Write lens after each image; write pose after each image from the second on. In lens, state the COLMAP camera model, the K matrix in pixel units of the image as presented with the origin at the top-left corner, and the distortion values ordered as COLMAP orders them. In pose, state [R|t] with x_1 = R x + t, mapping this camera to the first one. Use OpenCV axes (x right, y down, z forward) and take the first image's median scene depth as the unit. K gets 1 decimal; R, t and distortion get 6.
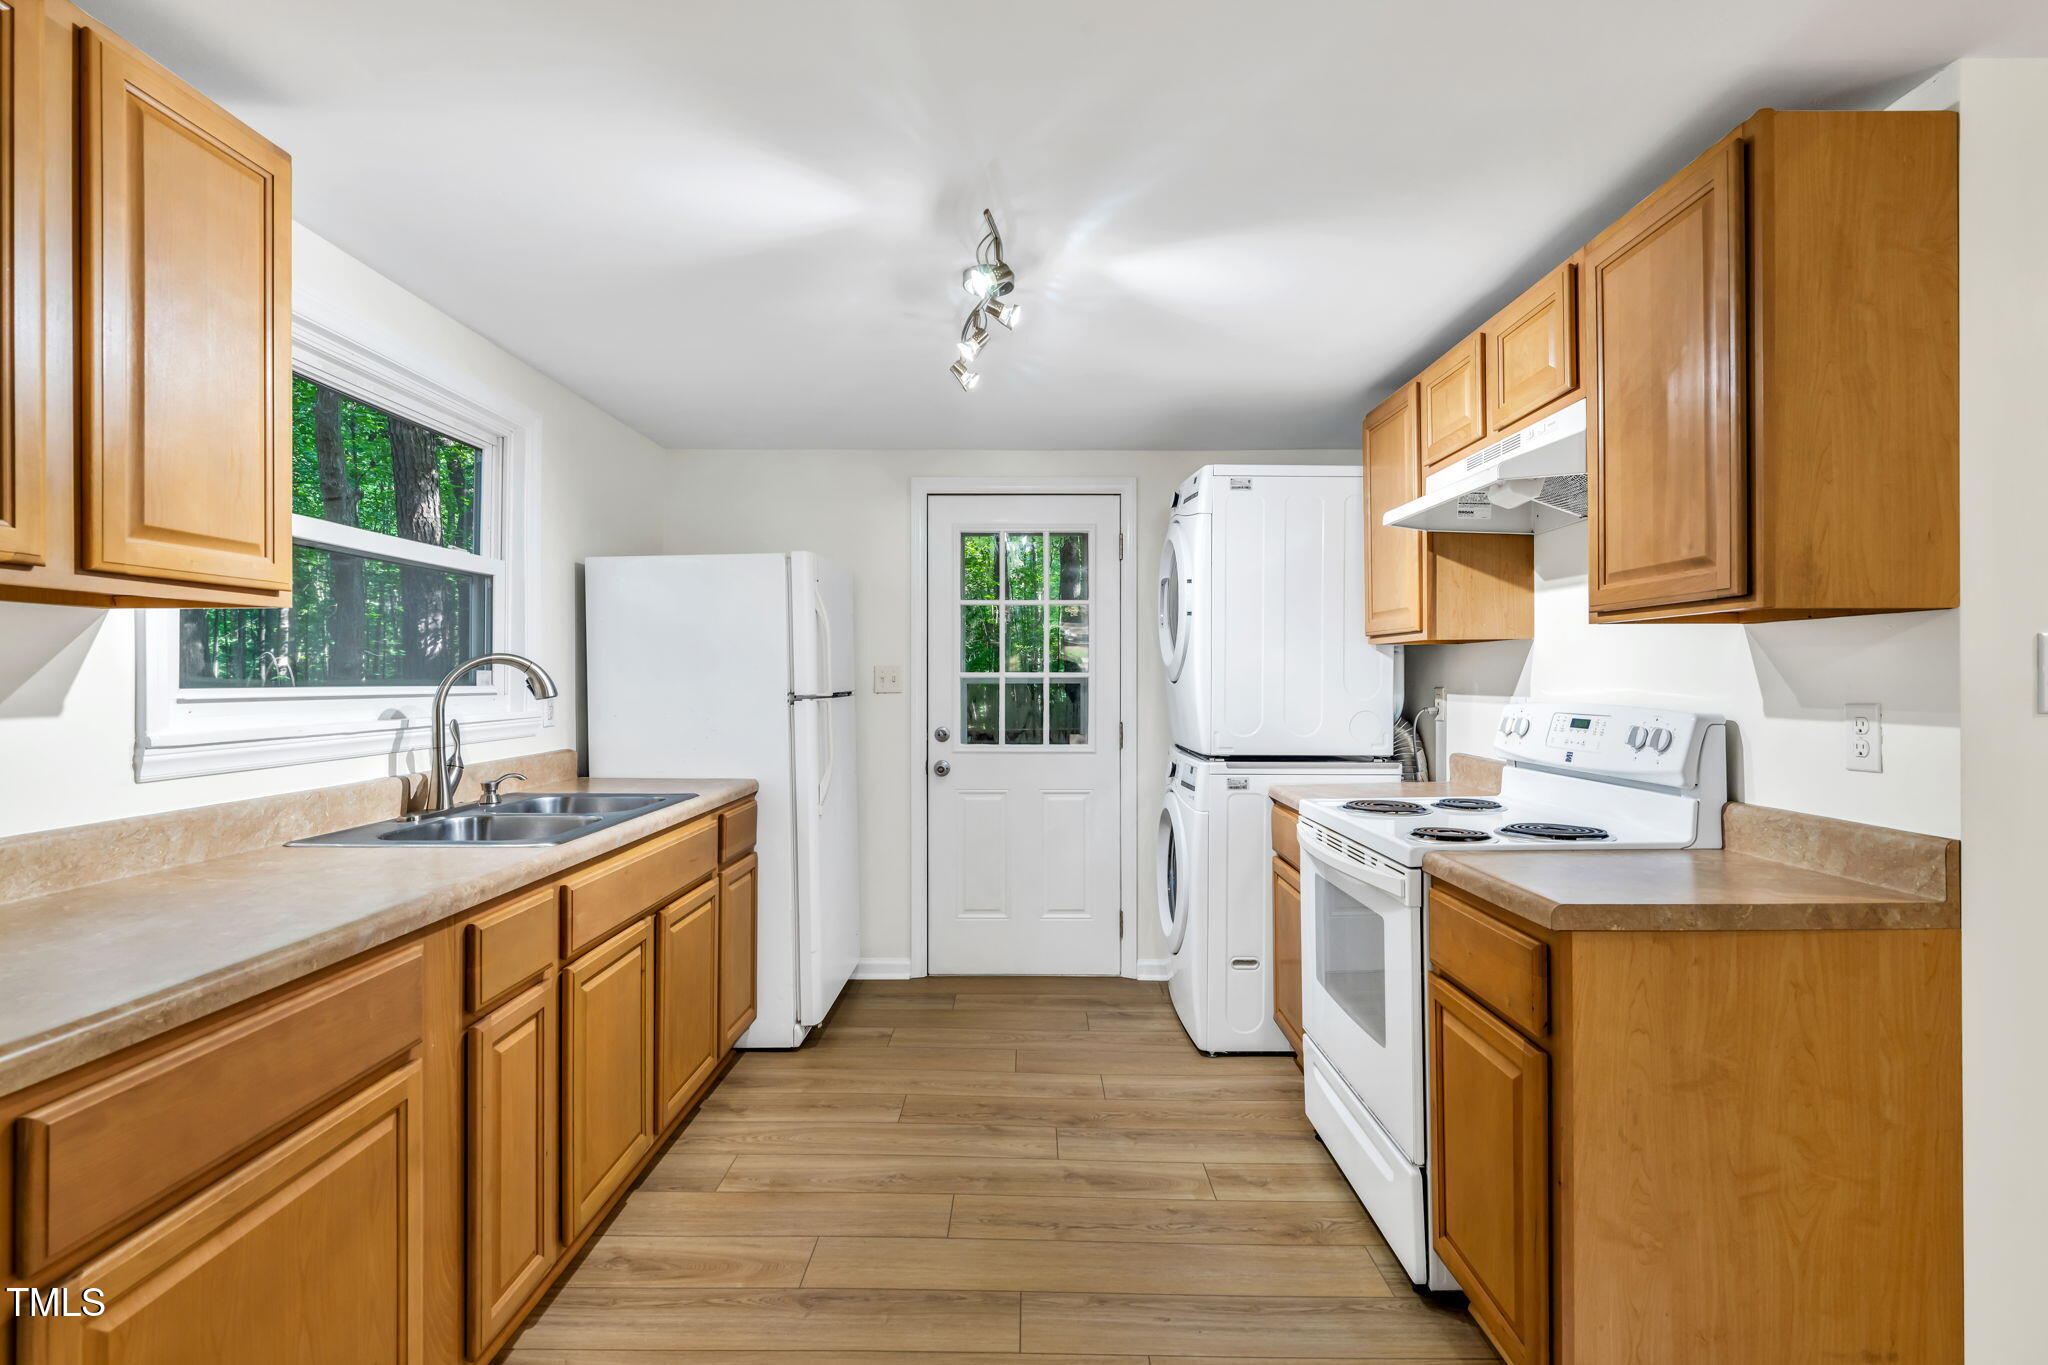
lens RADIAL K [[935.9, 0, 1028.8], [0, 935.9, 673.0], [0, 0, 1]] dist [-0.004534, 0.000995]
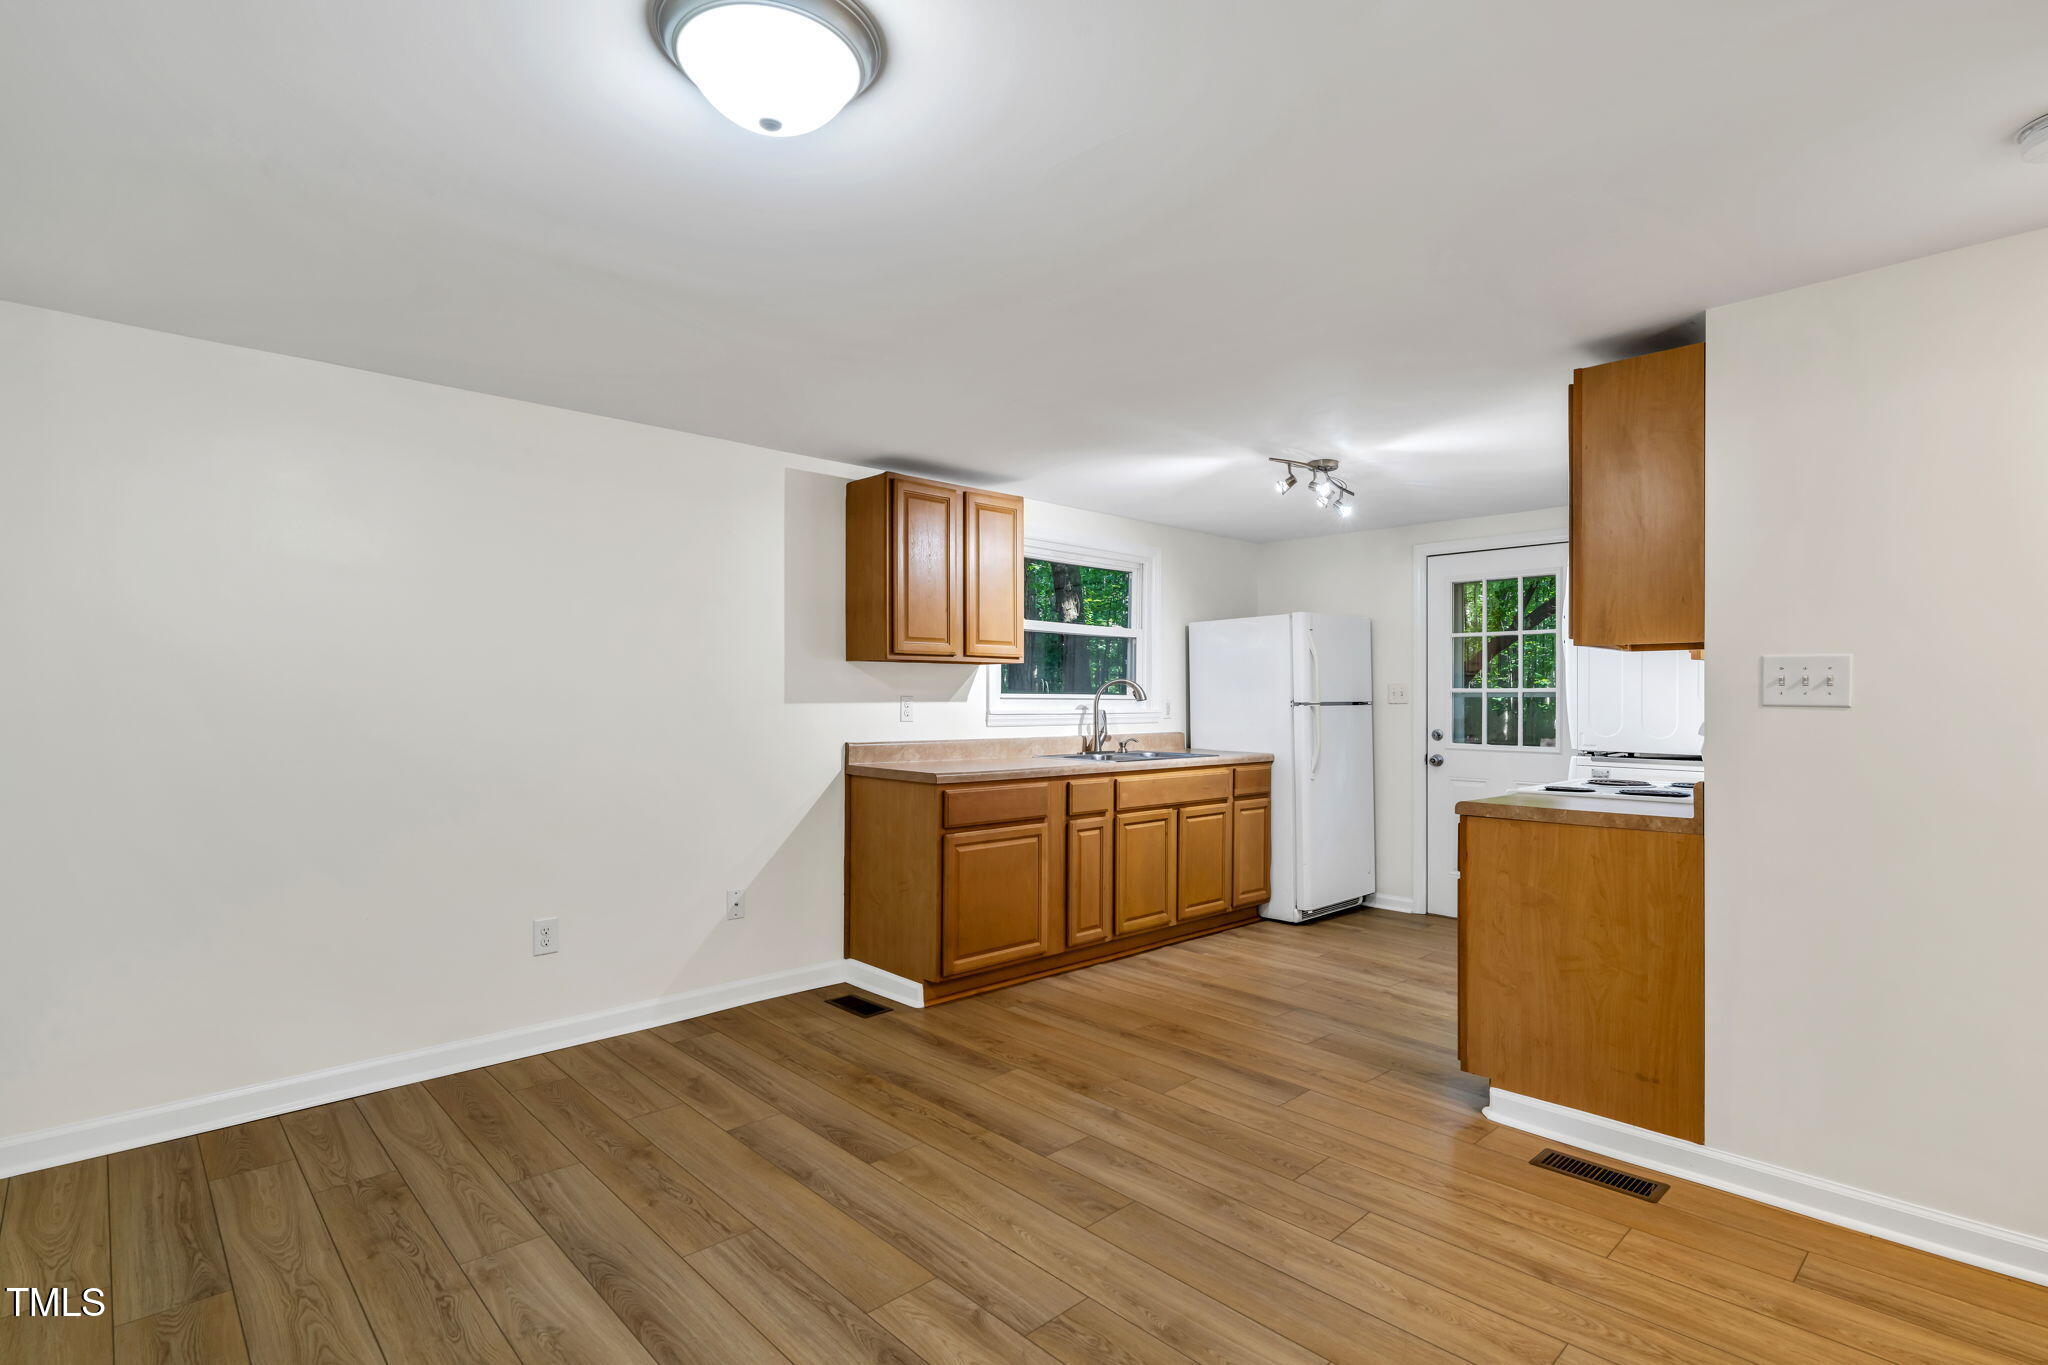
lens RADIAL K [[981.2, 0, 1045.1], [0, 981.2, 717.9], [0, 0, 1]] dist [0.009238, 0.000726]
pose [[0.702481, 0.016766, -0.711505, 0.861749], [-0.000651, 0.999737, 0.022915, 0.016012], [0.711703, -0.015634, 0.702307, -0.645371]]
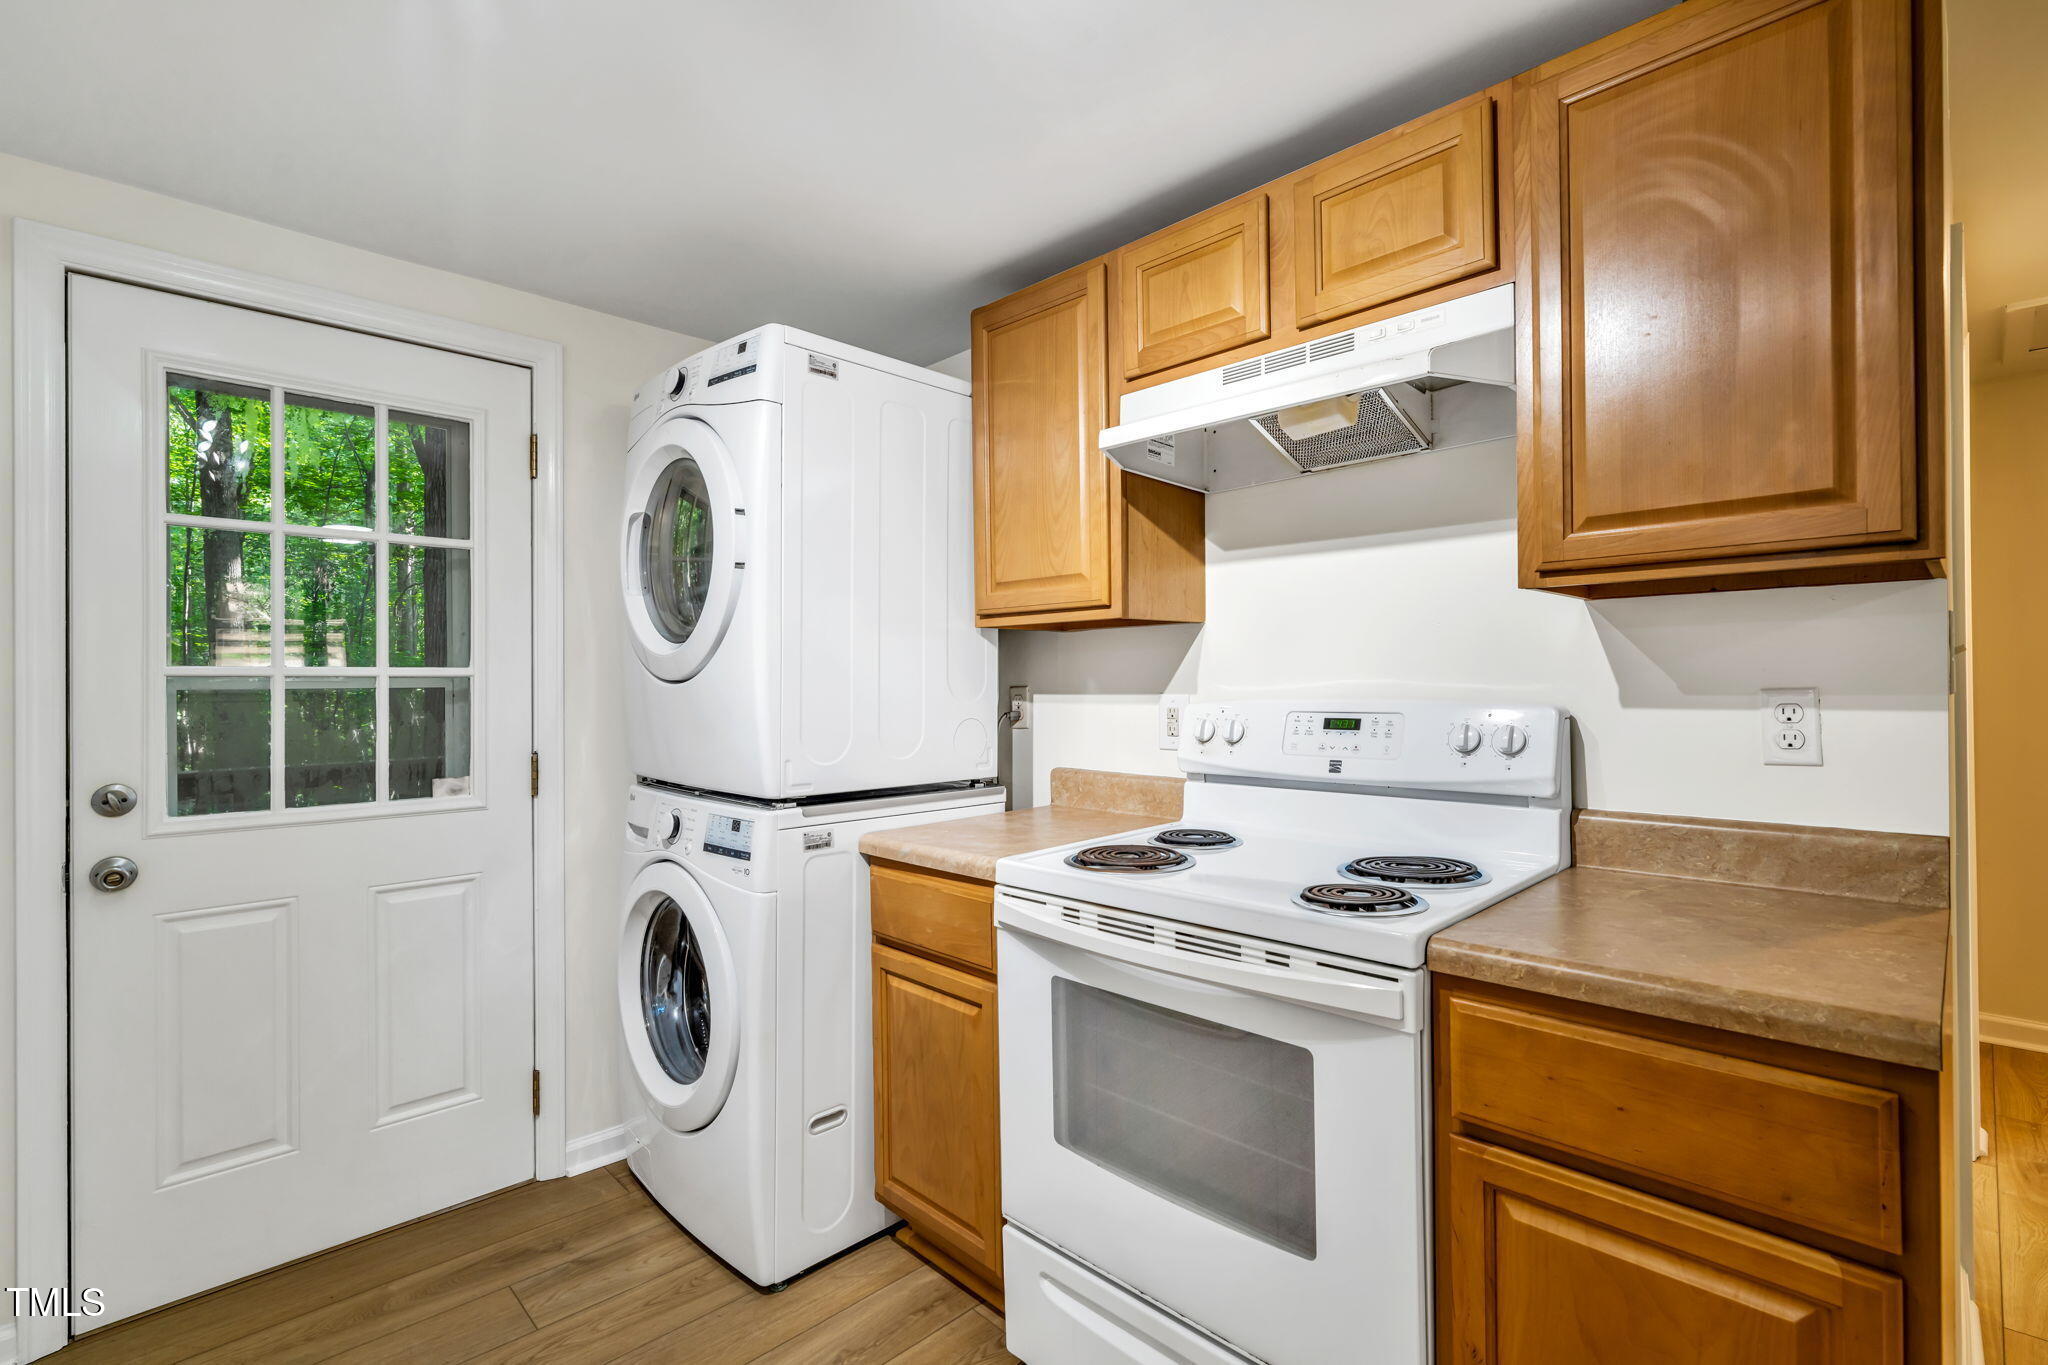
lens RADIAL K [[935.9, 0, 1030.5], [0, 935.9, 676.9], [0, 0, 1]] dist [-0.004534, 0.000995]
pose [[0.710852, -0.000519, 0.703341, -0.159451], [0.004656, 0.999981, -0.003967, 0.015403], [-0.703326, 0.006094, 0.710841, 0.600887]]
